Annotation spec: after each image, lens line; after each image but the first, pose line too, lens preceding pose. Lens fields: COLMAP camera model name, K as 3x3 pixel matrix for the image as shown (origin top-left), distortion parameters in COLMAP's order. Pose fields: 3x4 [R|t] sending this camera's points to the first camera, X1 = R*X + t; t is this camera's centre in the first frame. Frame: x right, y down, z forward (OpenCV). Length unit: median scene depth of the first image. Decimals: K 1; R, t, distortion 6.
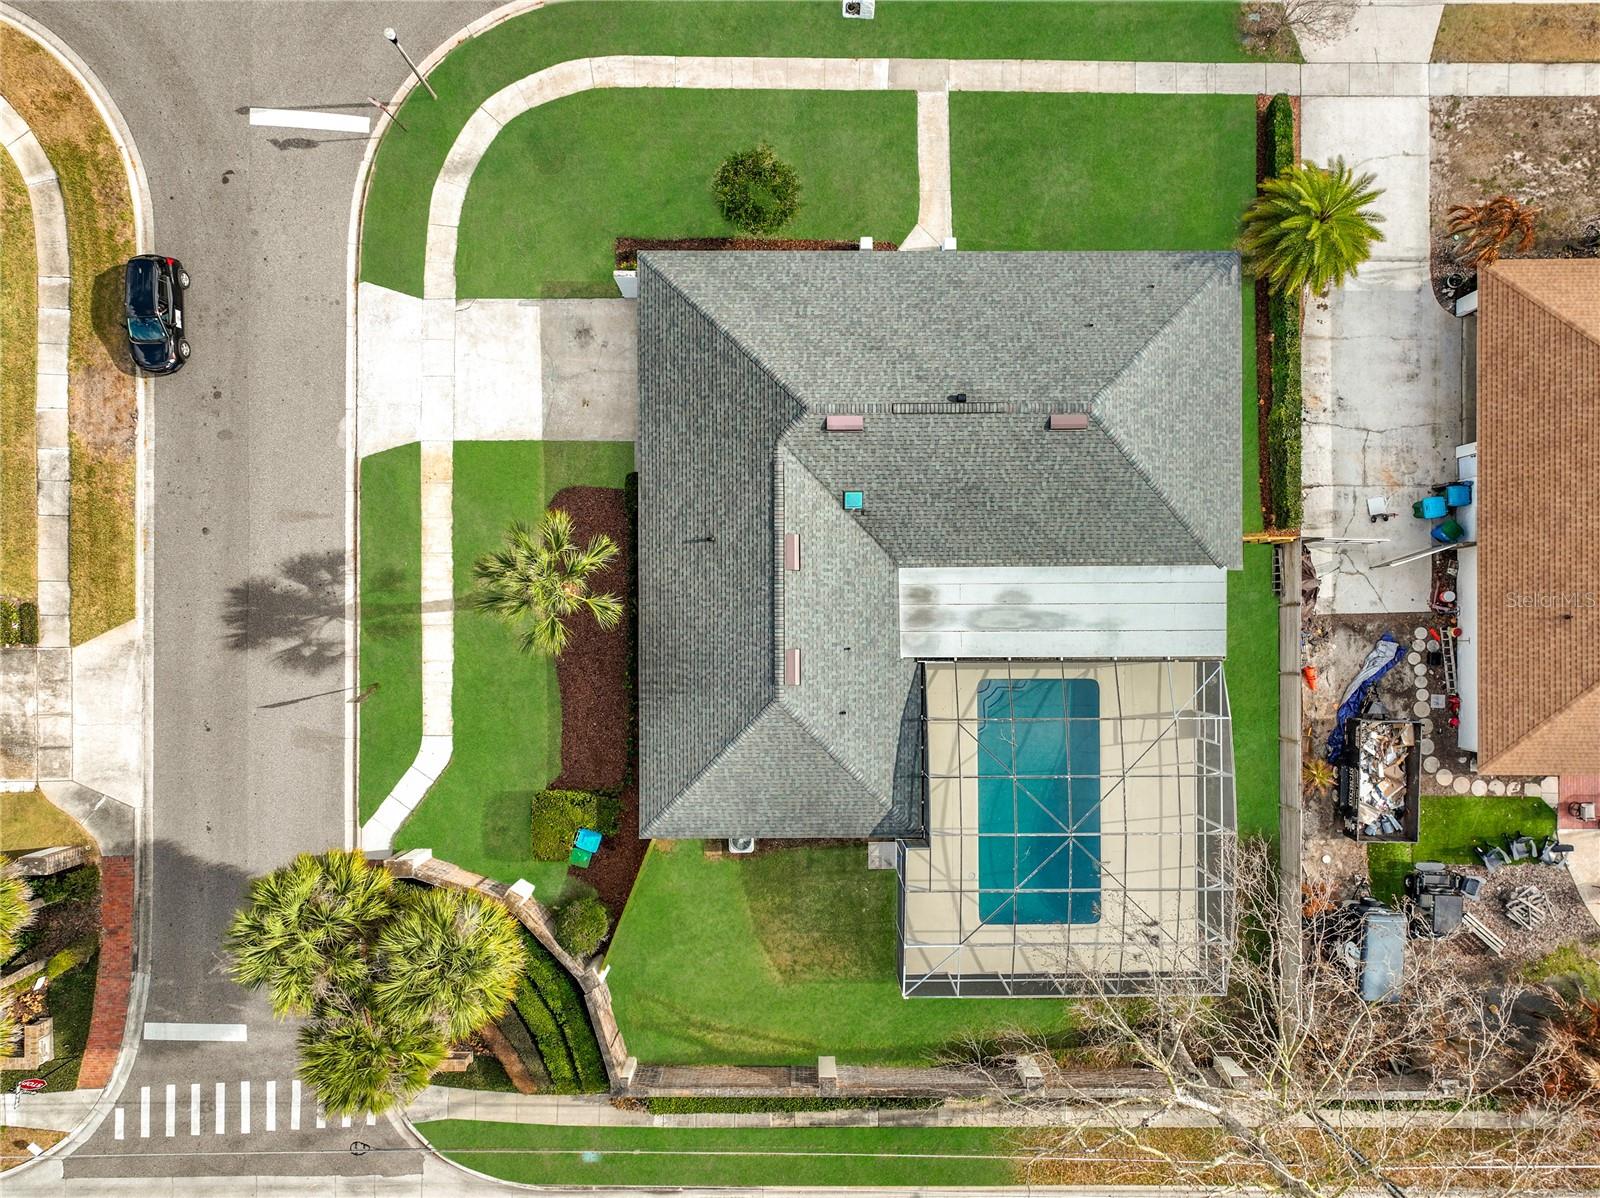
lens RADIAL K [[1137.2, 0, 789.9], [0, 1137.2, 633.8], [0, 0, 1]] dist [0.006192, 0.002463]
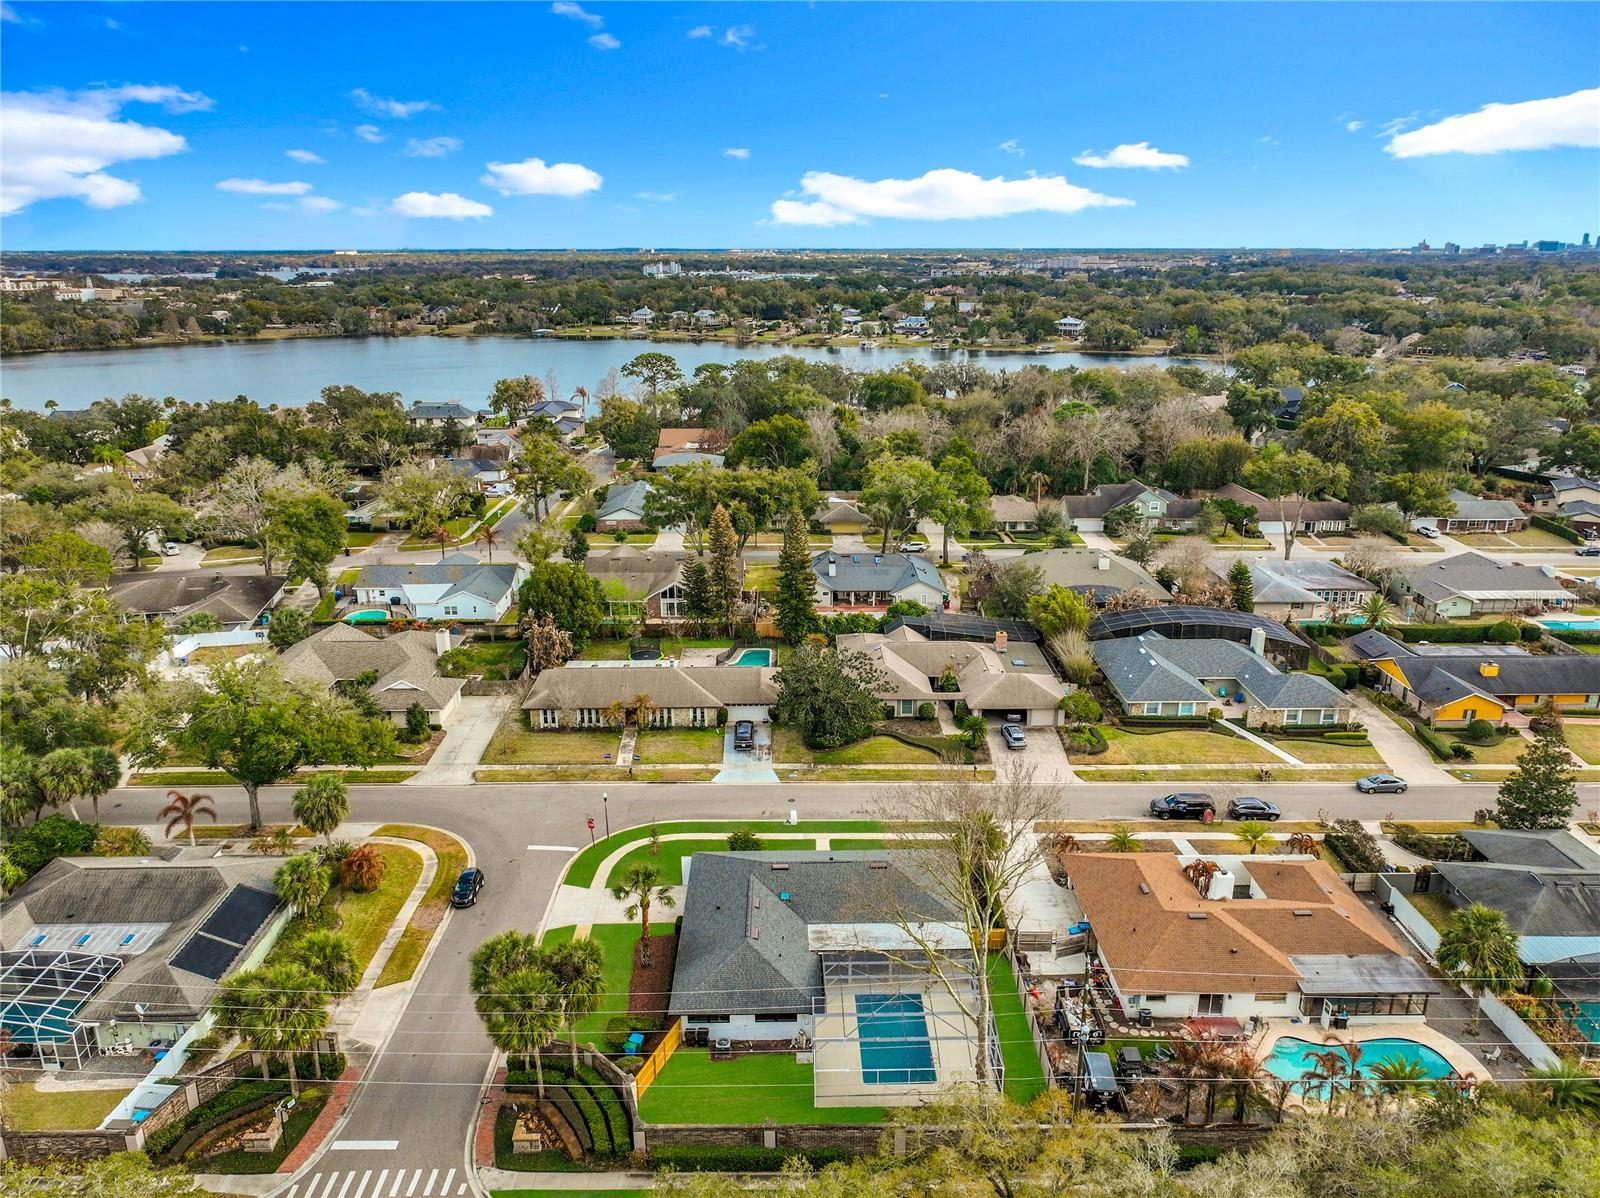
lens RADIAL K [[1139.7, 0, 805.3], [0, 1139.7, 660.5], [0, 0, 1]] dist [0.000497, 0.000379]
pose [[0.999912, -0.010941, 0.007568, 0.077997], [0.010900, 0.347555, -0.937596, 1.636245], [0.007627, 0.937596, 0.347643, -0.162537]]
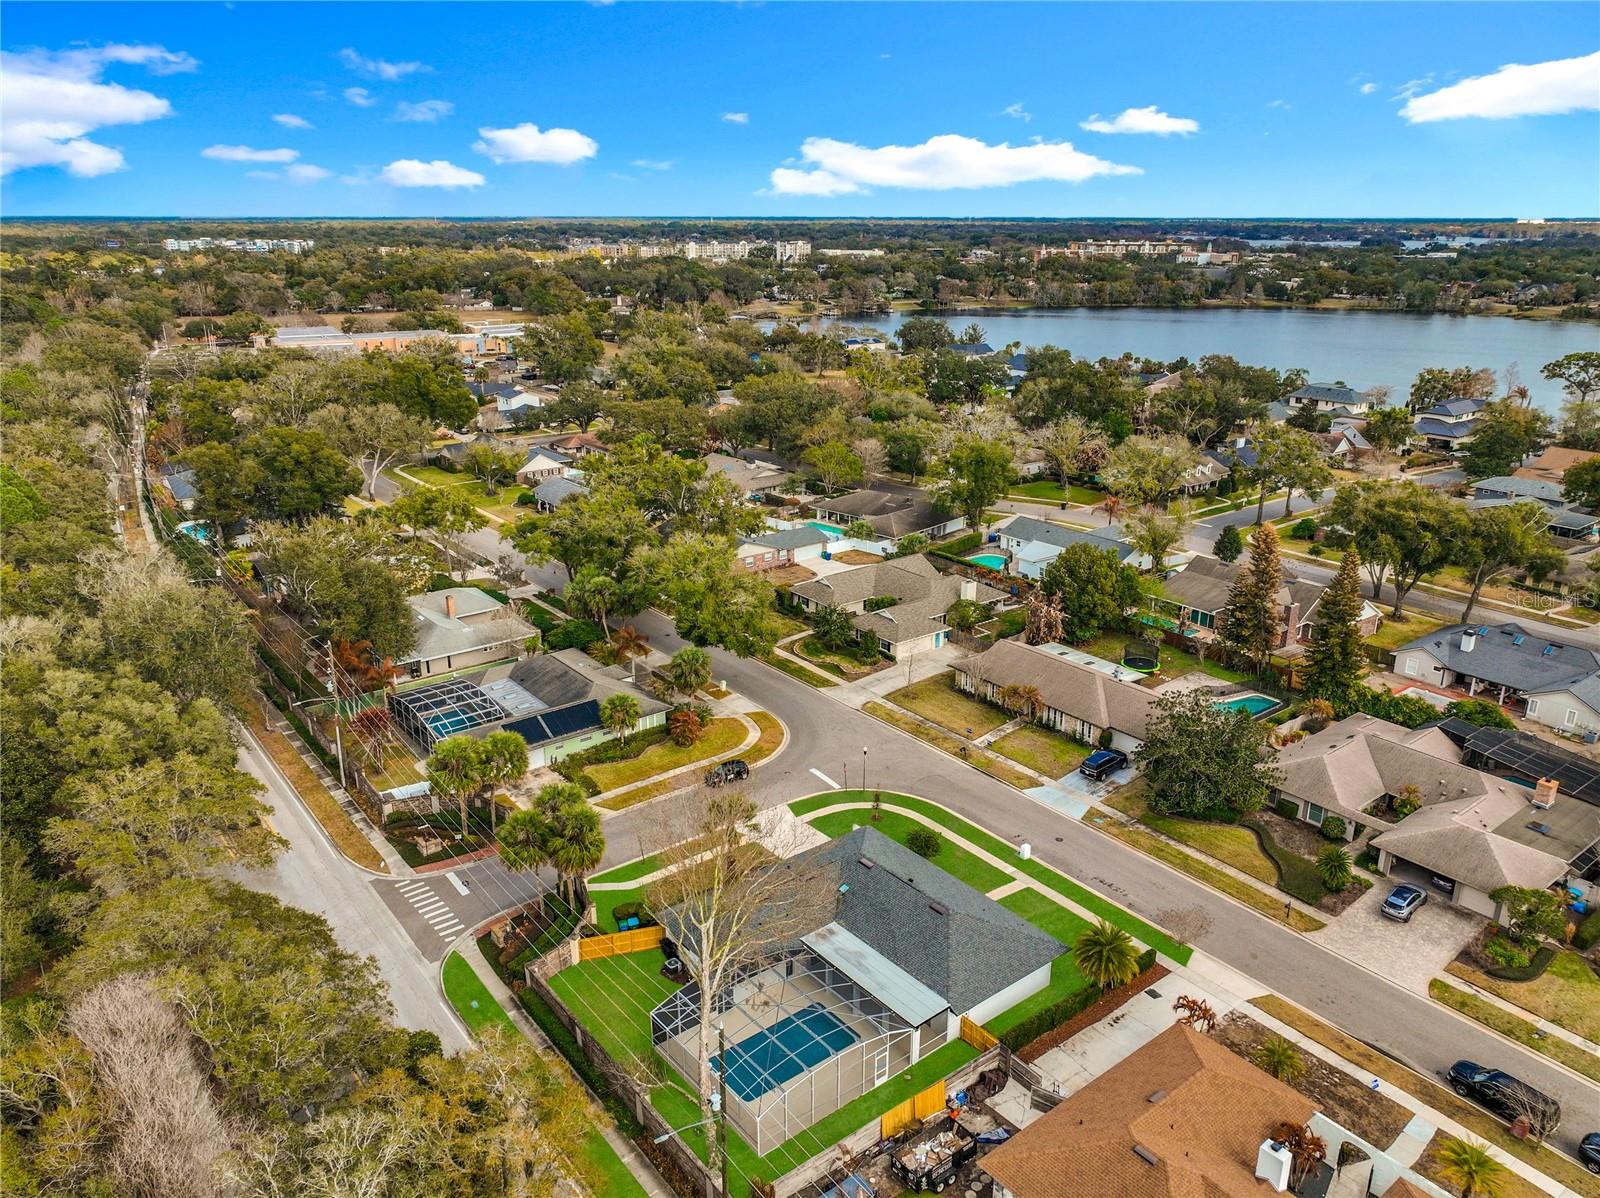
lens RADIAL K [[1137.2, 0, 789.9], [0, 1137.2, 633.8], [0, 0, 1]] dist [0.006192, 0.002463]
pose [[0.609297, 0.270649, -0.745322, 1.352131], [-0.792921, 0.214763, -0.570222, 0.999840], [0.005738, 0.938417, 0.345458, -0.171339]]
